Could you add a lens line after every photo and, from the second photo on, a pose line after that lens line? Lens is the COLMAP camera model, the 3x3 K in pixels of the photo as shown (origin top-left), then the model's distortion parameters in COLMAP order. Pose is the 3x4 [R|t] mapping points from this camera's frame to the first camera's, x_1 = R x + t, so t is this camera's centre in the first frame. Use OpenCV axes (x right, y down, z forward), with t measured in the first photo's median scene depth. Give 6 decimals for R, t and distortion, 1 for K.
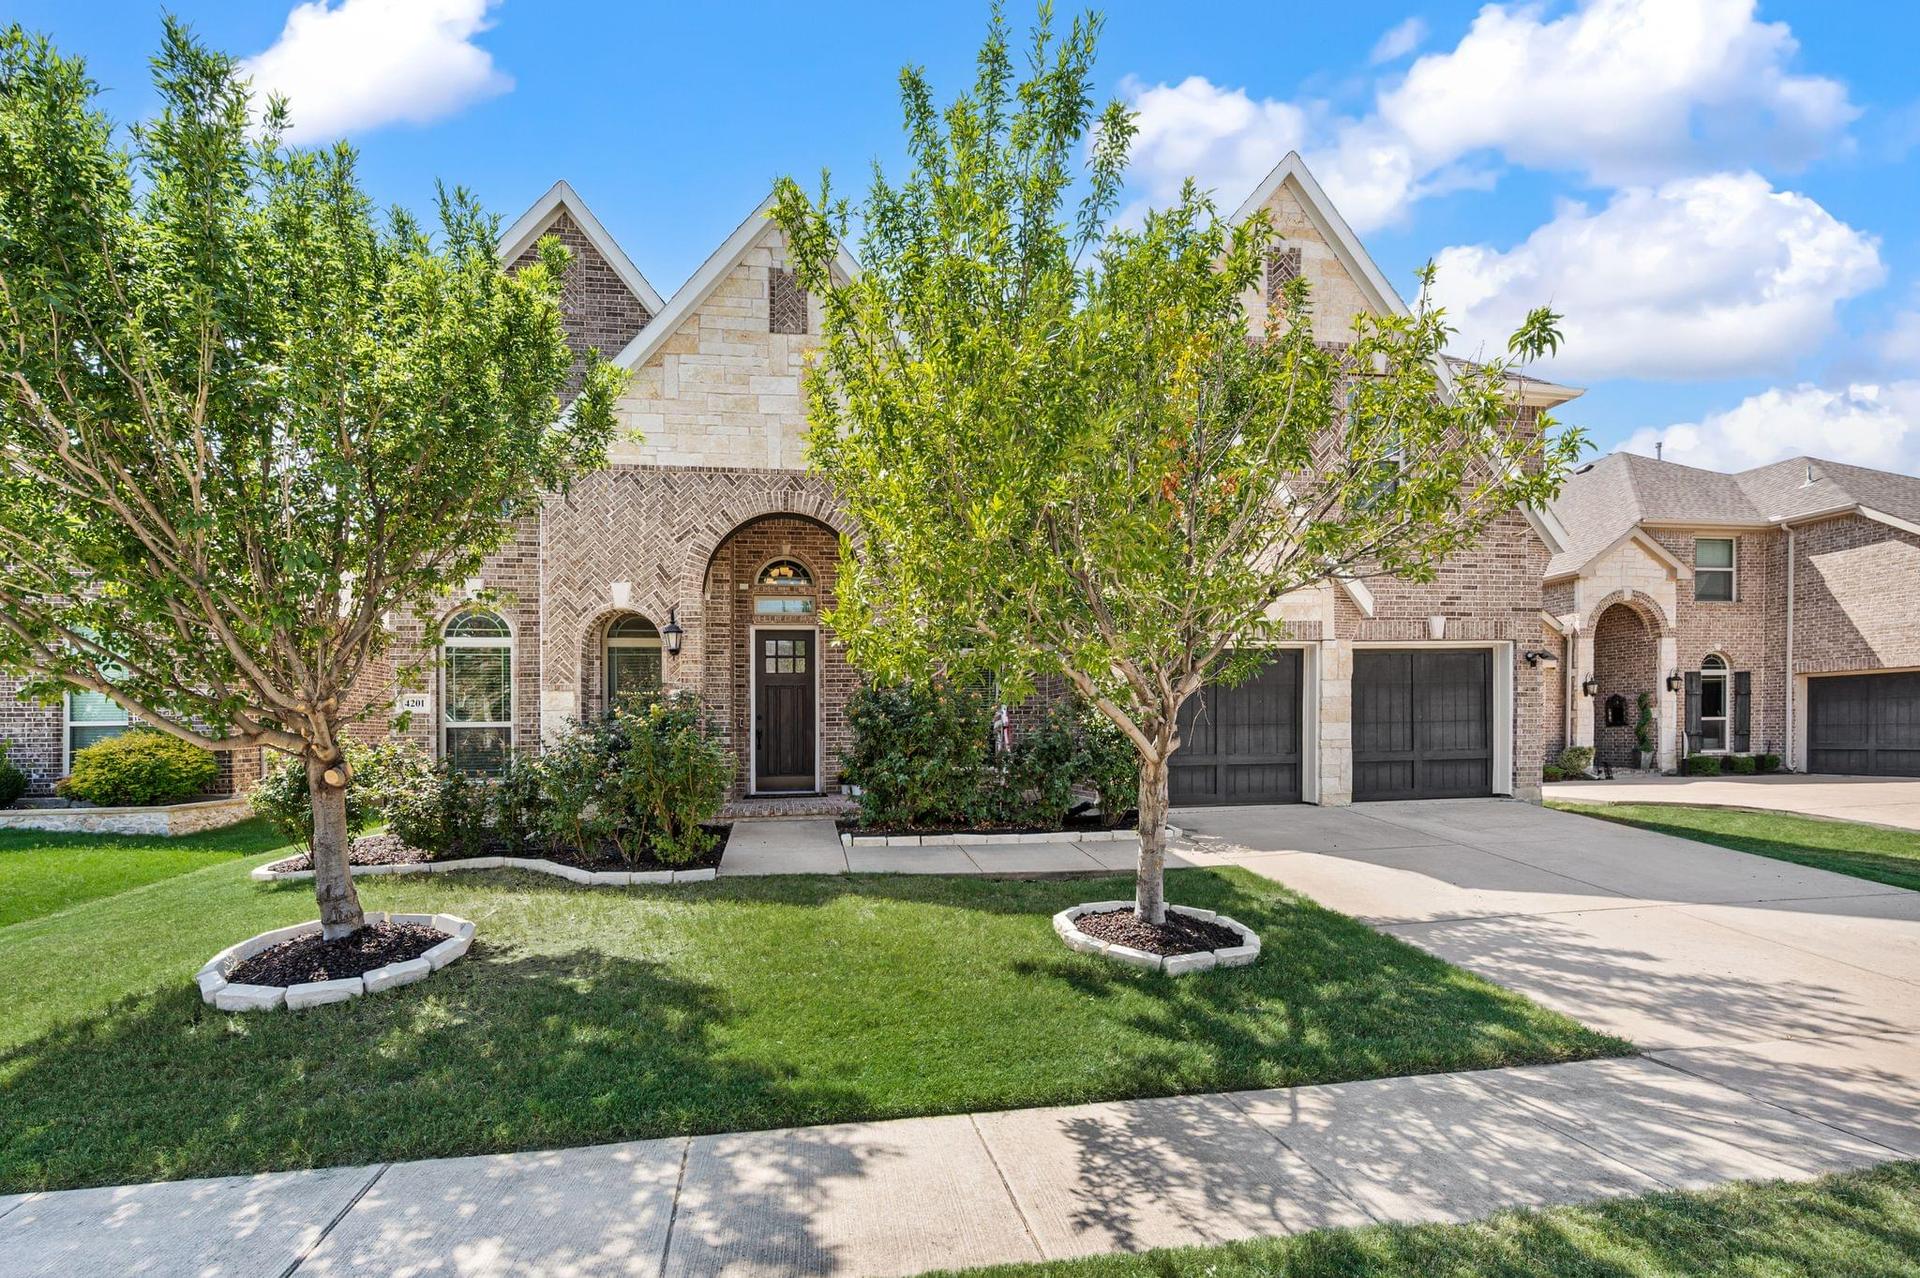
lens RADIAL K [[875.8, 0, 936.5], [0, 875.8, 737.6], [0, 0, 1]] dist [-0.003903, -0.000556]
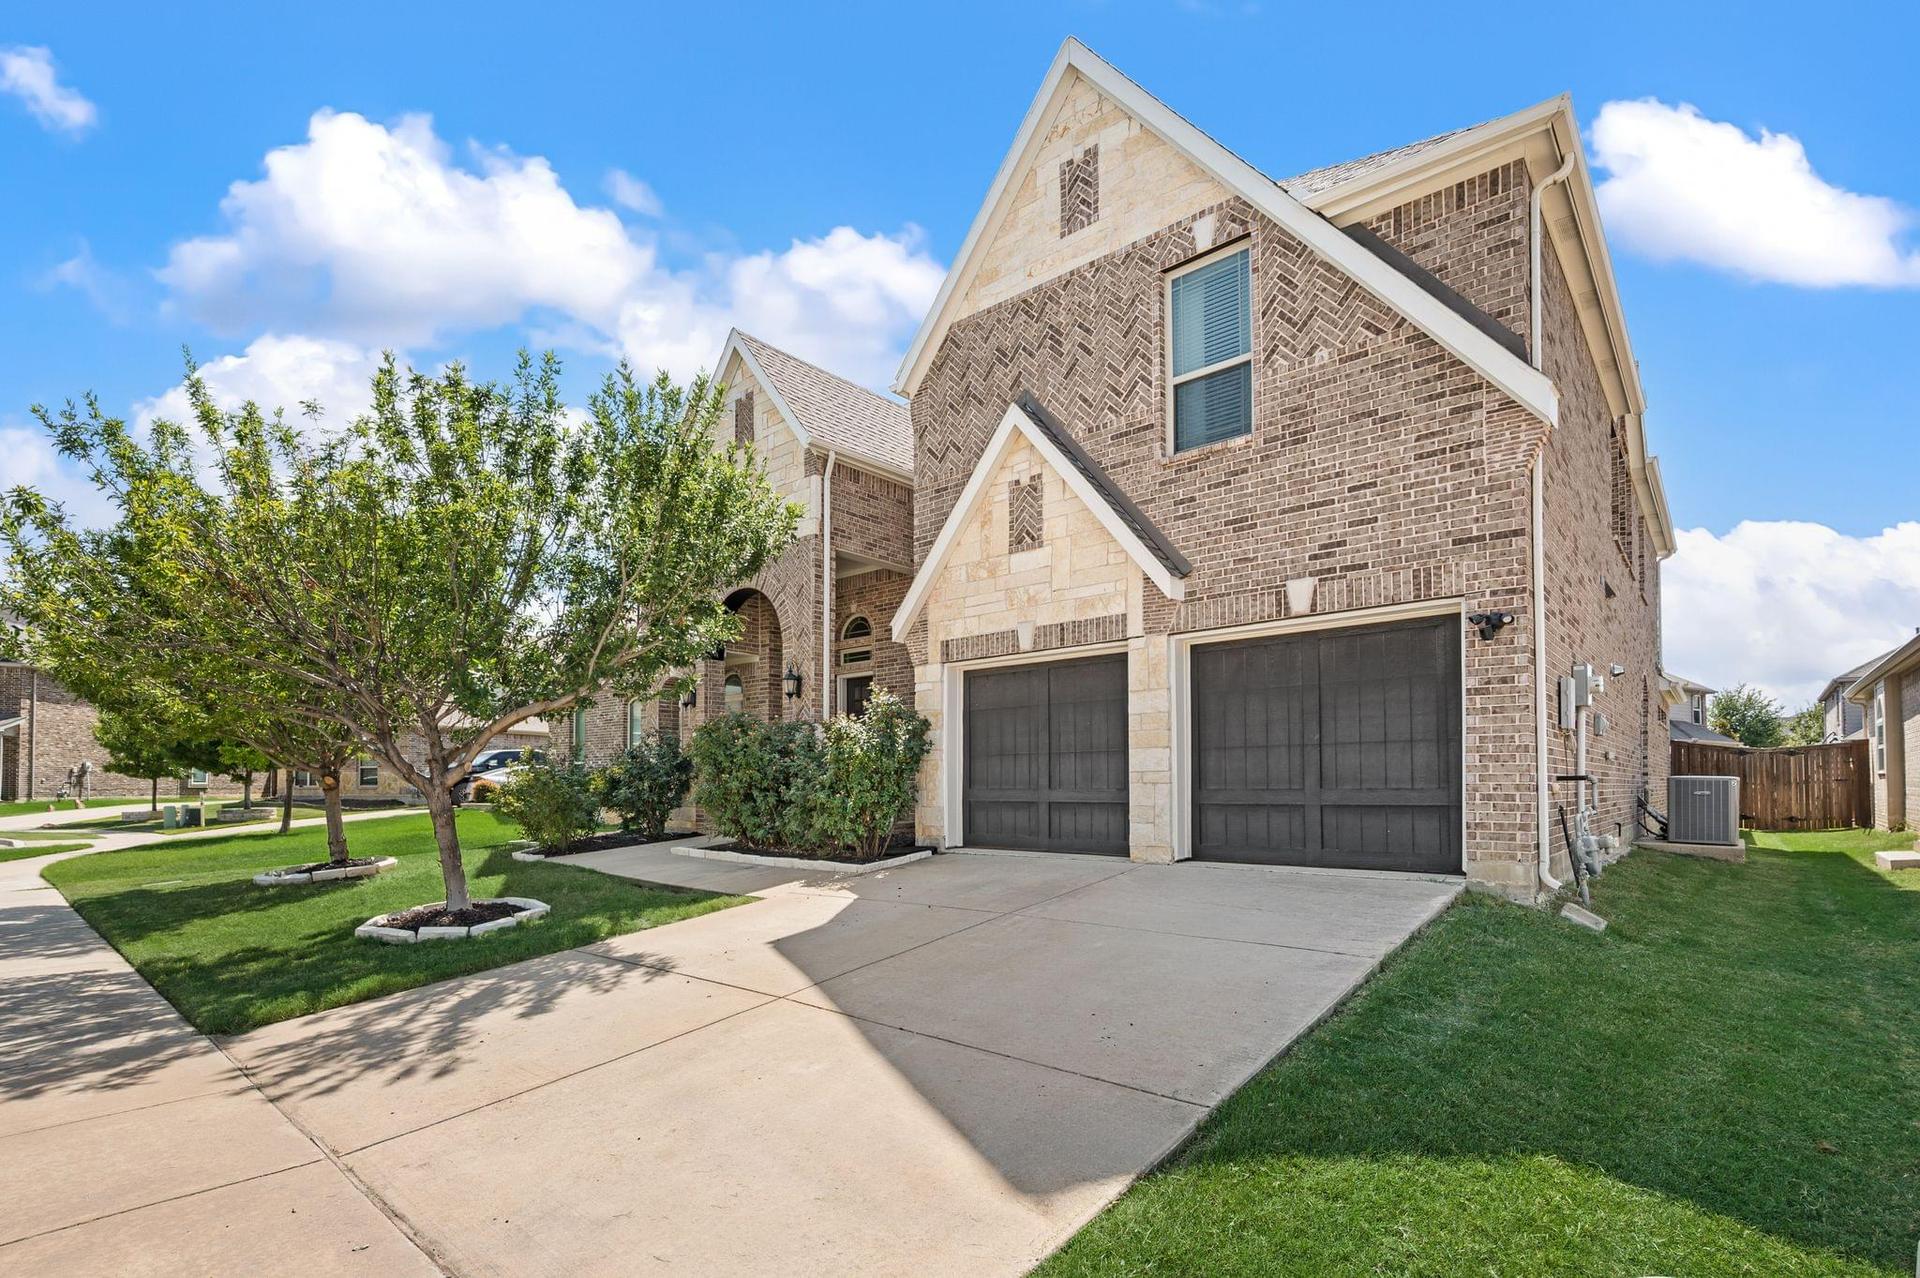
lens RADIAL K [[895.4, 0, 951.3], [0, 895.4, 767.6], [0, 0, 1]] dist [0.000308, -0.000171]
pose [[0.635711, -0.000982, -0.771926, 0.936066], [-0.005926, 0.999964, -0.006153, 0.004348], [0.771904, 0.008486, 0.635682, 0.398363]]
